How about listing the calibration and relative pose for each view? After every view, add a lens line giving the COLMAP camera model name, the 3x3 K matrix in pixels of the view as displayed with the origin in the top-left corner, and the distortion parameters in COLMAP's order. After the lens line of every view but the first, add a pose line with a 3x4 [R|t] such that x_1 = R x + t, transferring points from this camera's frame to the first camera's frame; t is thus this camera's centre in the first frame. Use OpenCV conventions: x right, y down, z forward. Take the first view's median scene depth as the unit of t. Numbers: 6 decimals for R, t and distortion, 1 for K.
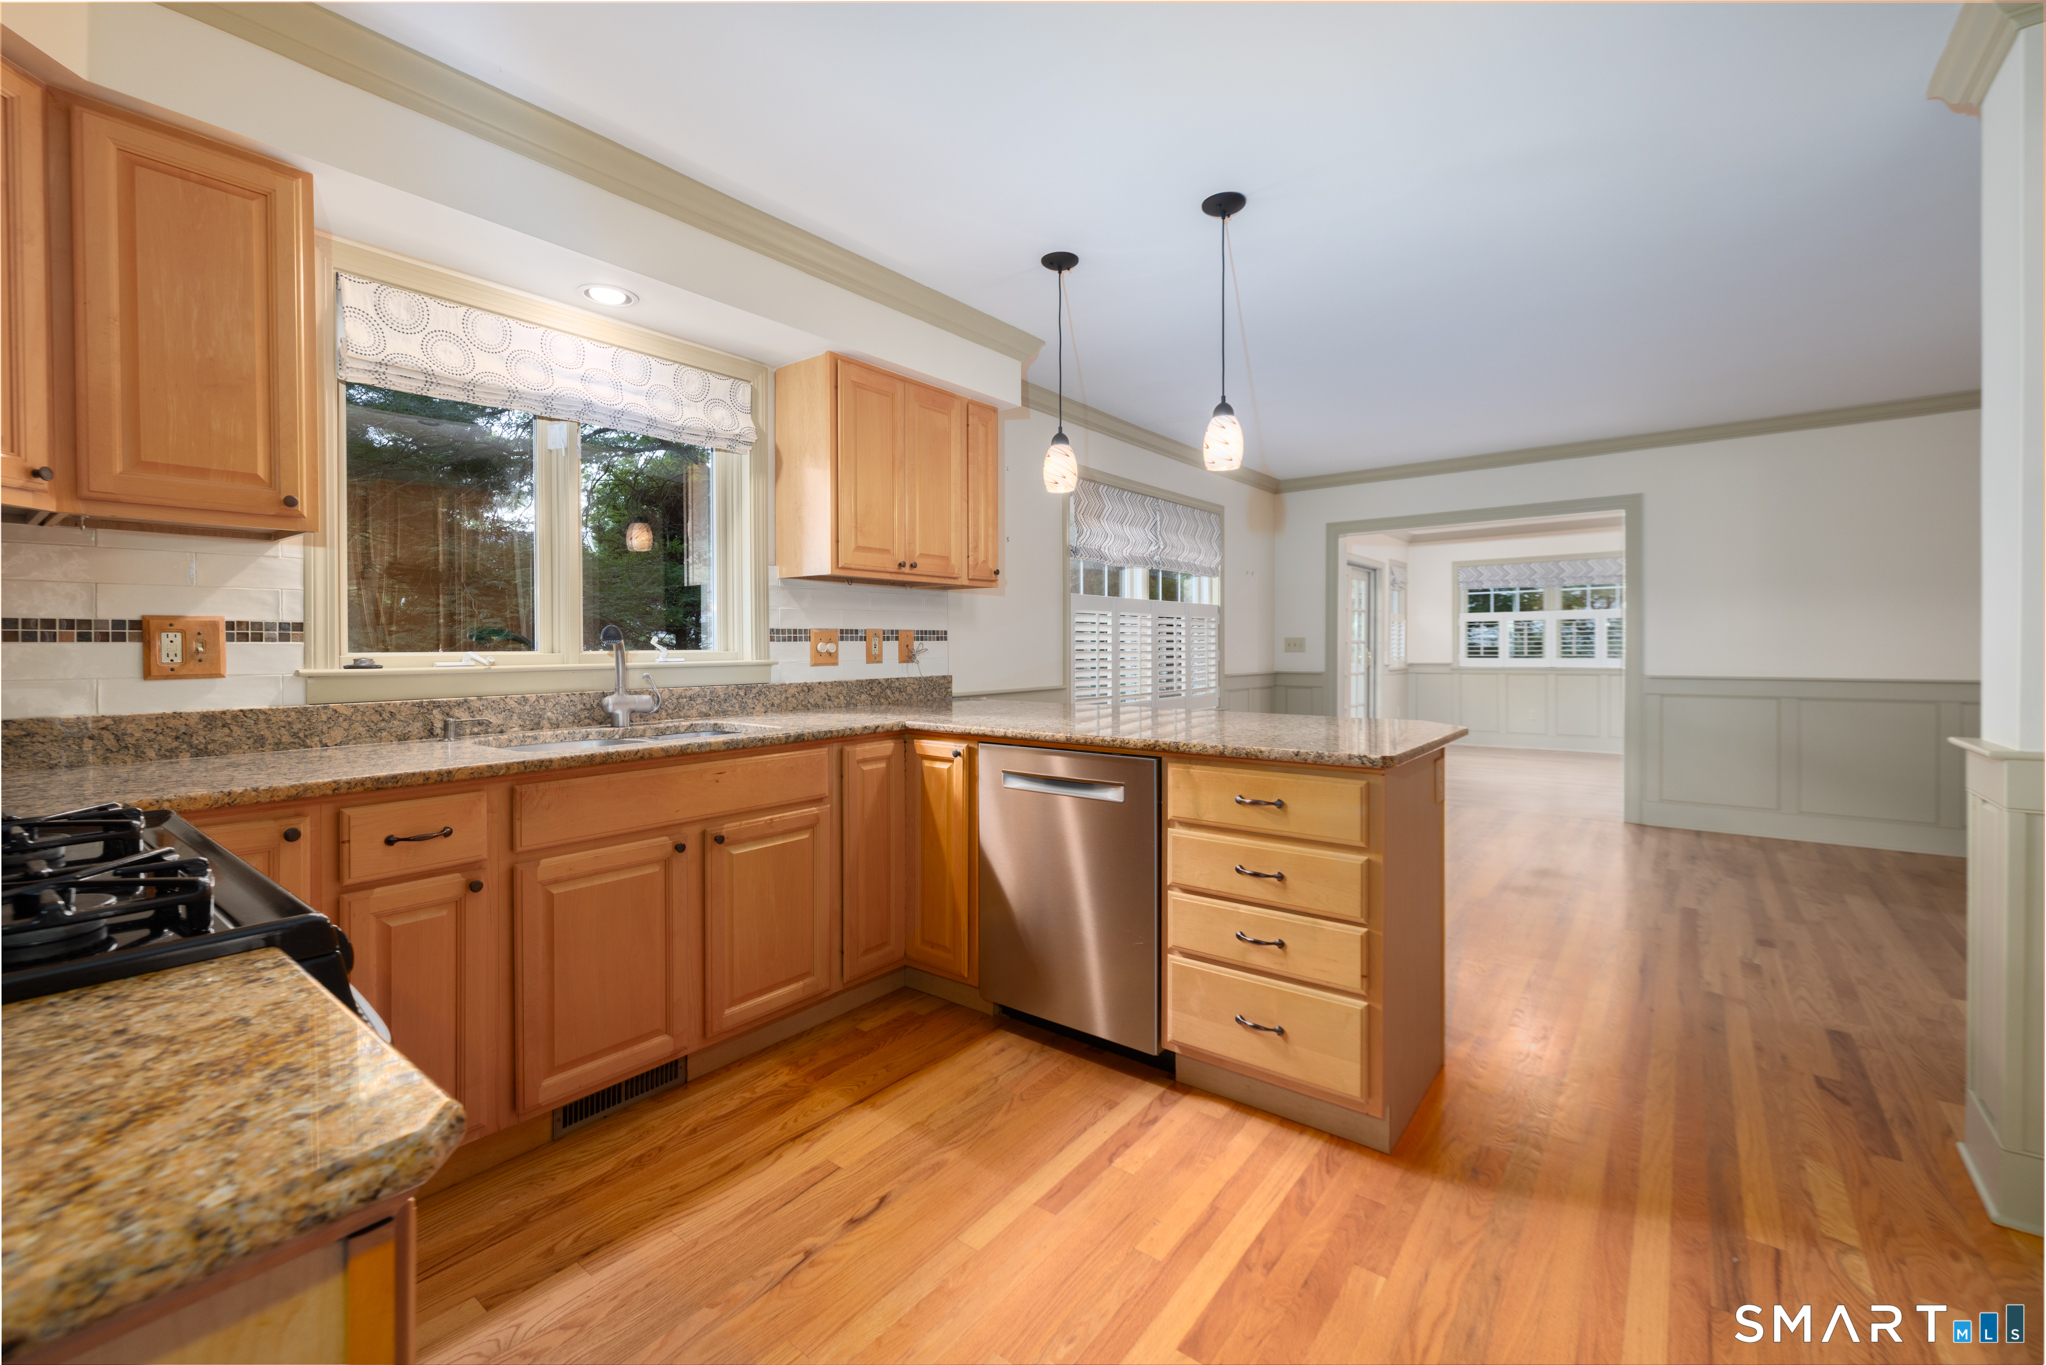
lens RADIAL K [[840.5, 0, 1020.6], [0, 840.5, 658.4], [0, 0, 1]] dist [-0.001984, -0.000290]
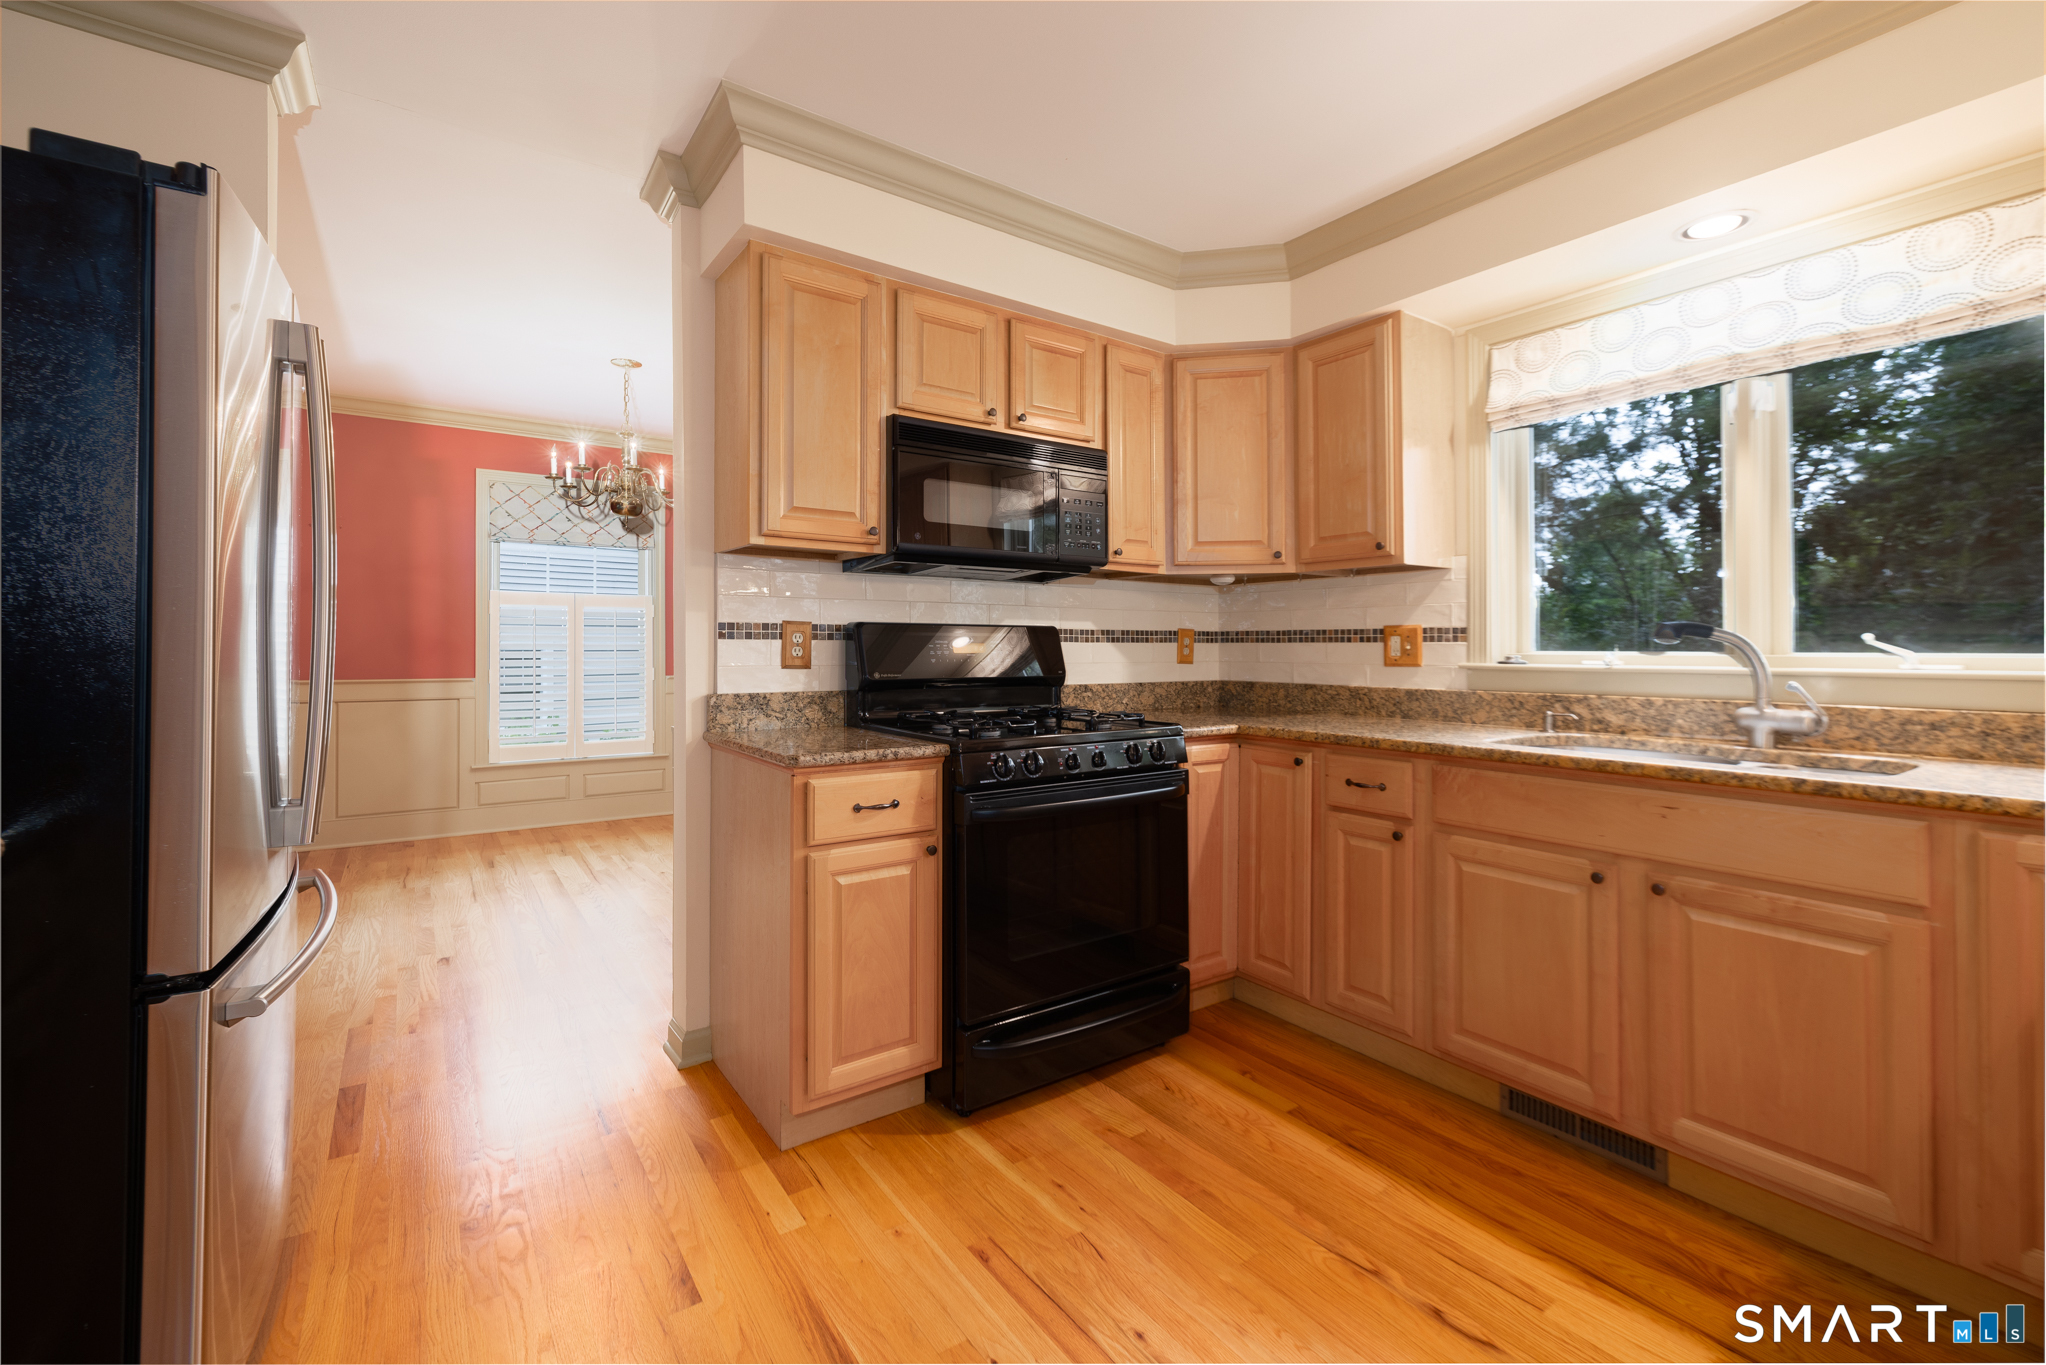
lens RADIAL K [[855.3, 0, 974.9], [0, 855.3, 644.2], [0, 0, 1]] dist [-0.000191, -0.000100]
pose [[-0.311947, 0.000996, -0.950099, 0.532897], [-0.015961, 0.999853, 0.006289, -0.010001], [0.949966, 0.017126, -0.311885, 0.551326]]
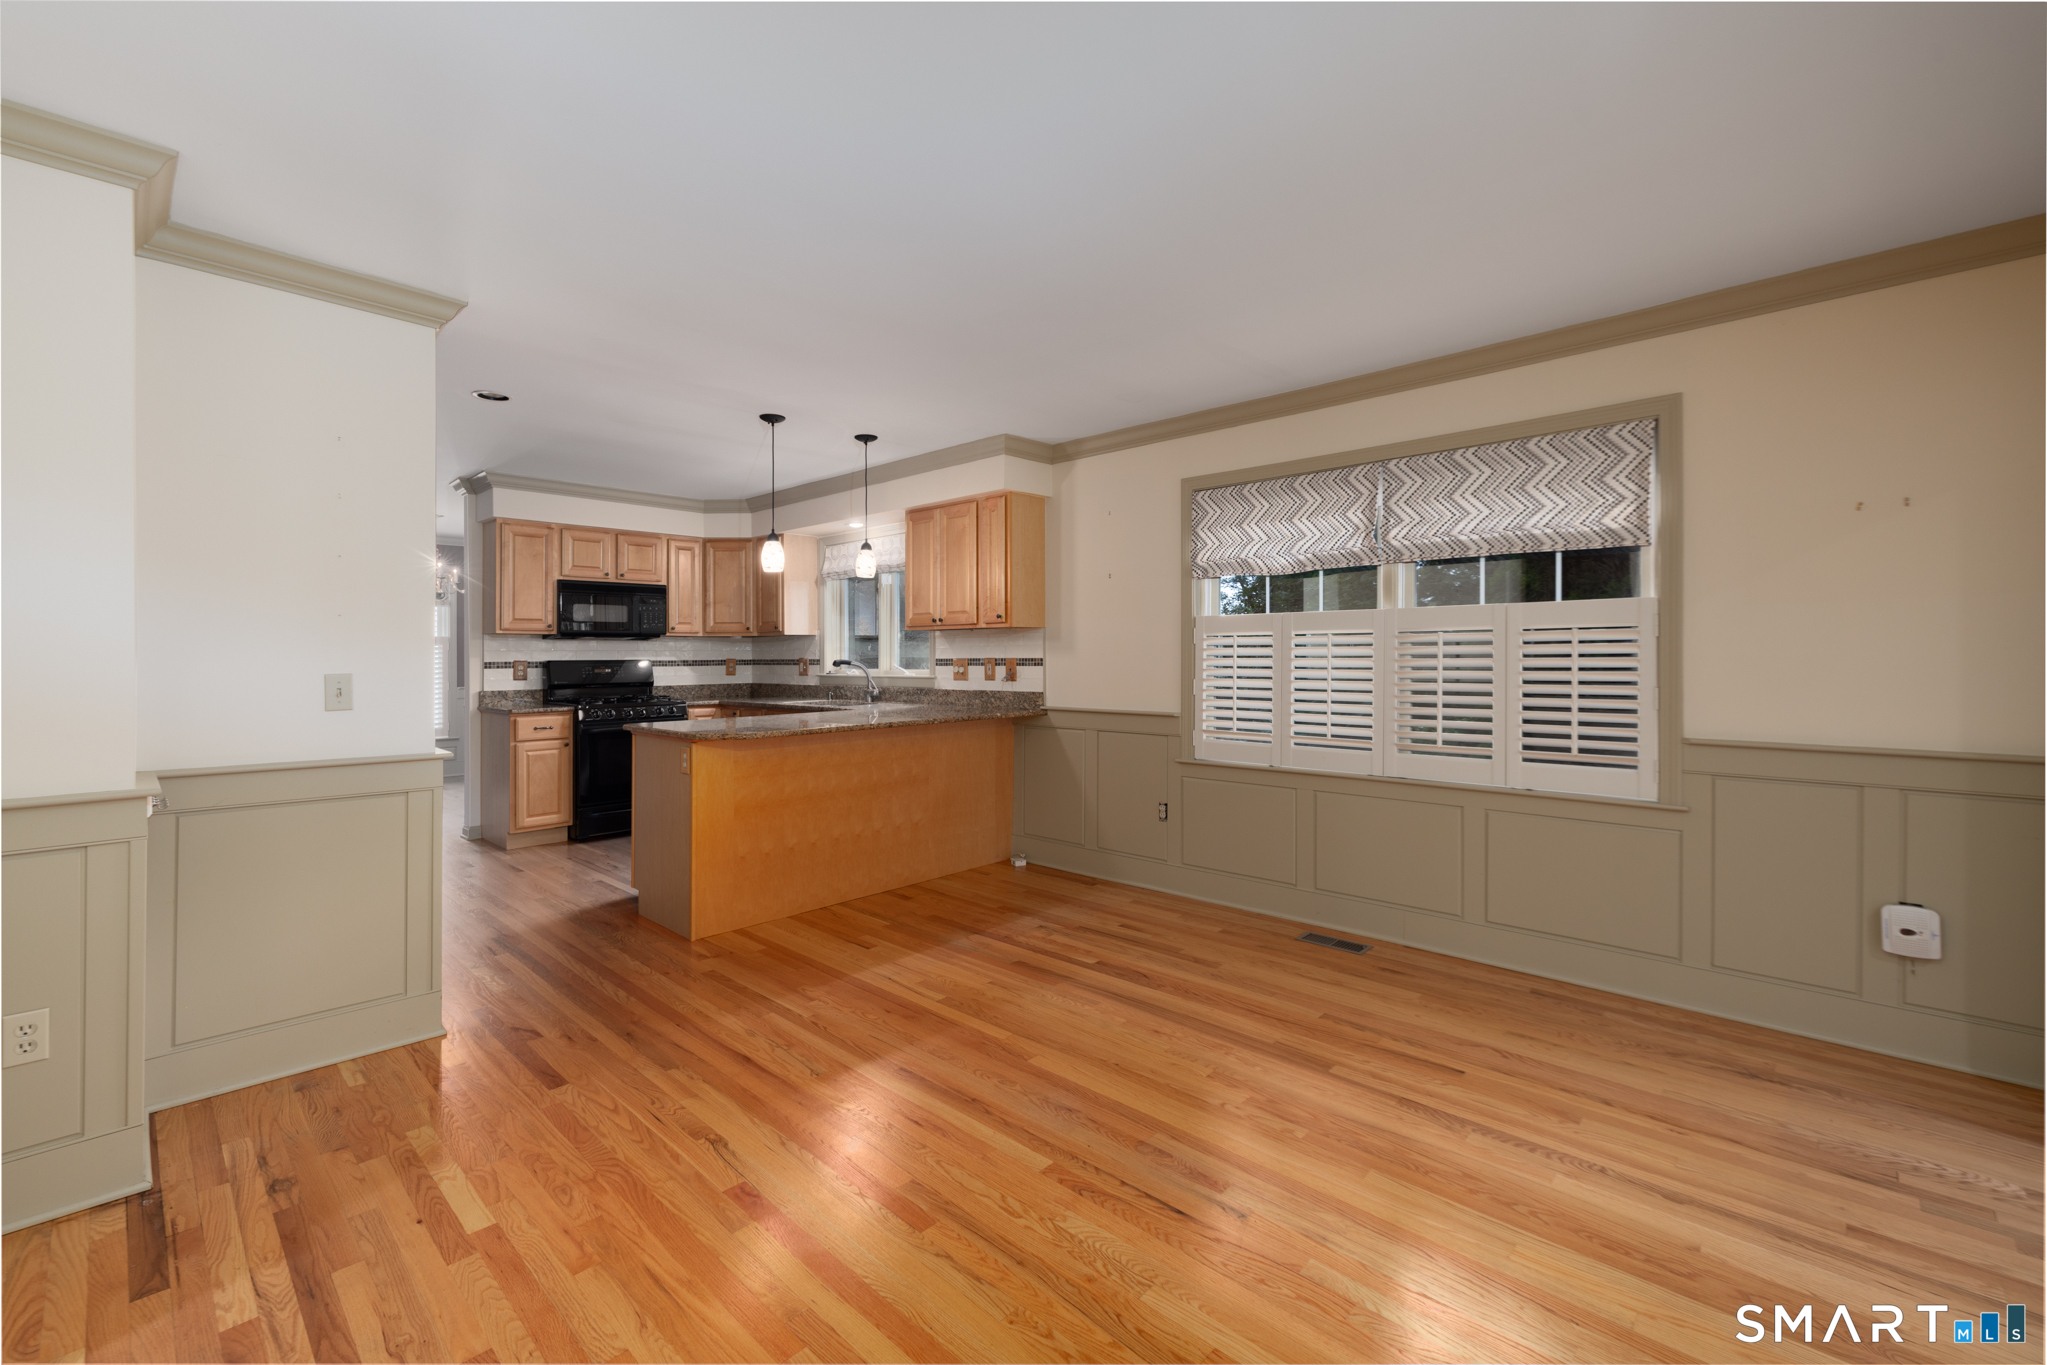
lens RADIAL K [[855.8, 0, 975.4], [0, 855.8, 644.2], [0, 0, 1]] dist [-0.000191, -0.000100]
pose [[-0.110460, -0.006934, -0.993856, 1.895614], [-0.008340, 0.999947, -0.006050, -0.069376], [0.993846, 0.007620, -0.110512, 1.576087]]
